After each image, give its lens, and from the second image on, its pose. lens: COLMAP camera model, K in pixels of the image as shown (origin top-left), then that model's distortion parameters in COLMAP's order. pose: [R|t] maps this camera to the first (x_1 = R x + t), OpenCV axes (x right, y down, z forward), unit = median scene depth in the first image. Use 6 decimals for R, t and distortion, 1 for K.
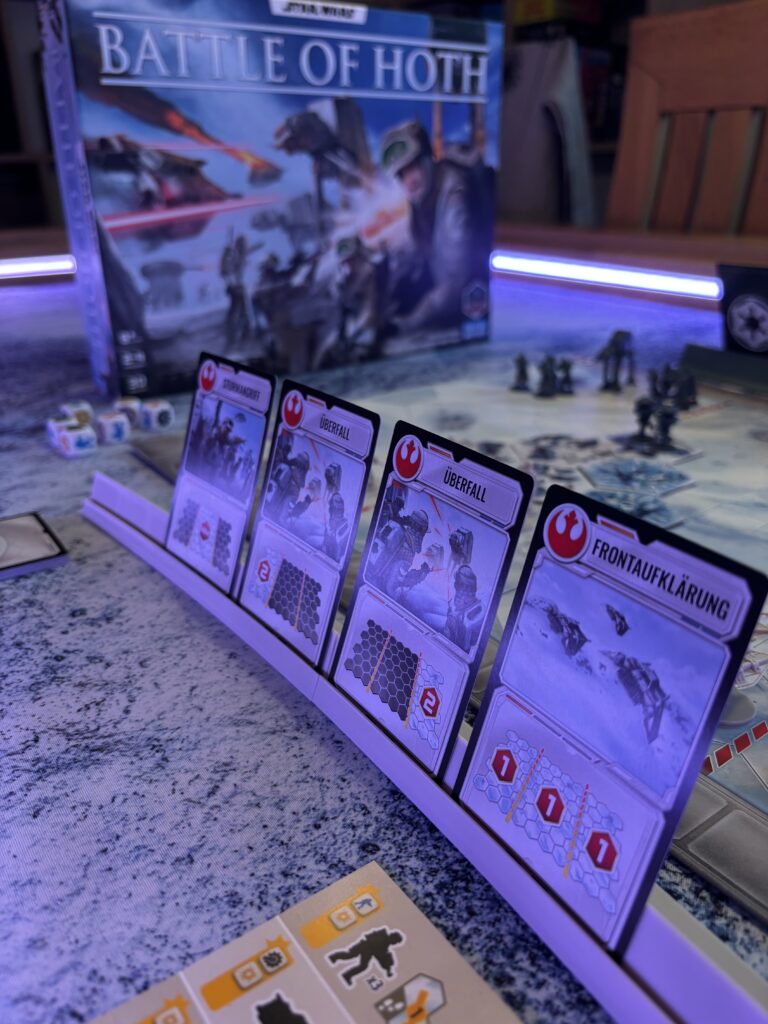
lens RADIAL K [[762.6, 0, 383.4], [0, 762.6, 540.0], [0, 0, 1]] dist [-0.010507, -0.058092]
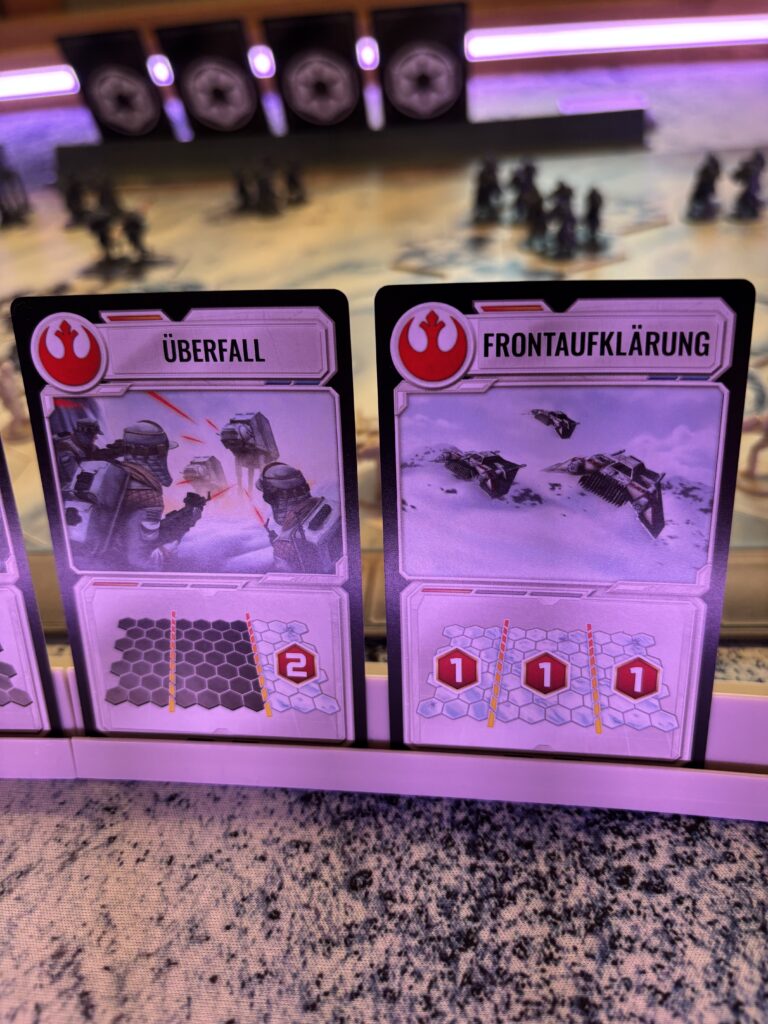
lens RADIAL K [[762.6, 0, 383.4], [0, 762.6, 540.0], [0, 0, 1]] dist [-0.010507, -0.058092]
pose [[0.645496, -0.500014, 0.577340, -0.260354], [0.385989, 0.865843, 0.318321, -0.087345], [-0.659050, 0.017372, 0.751898, 0.464110]]
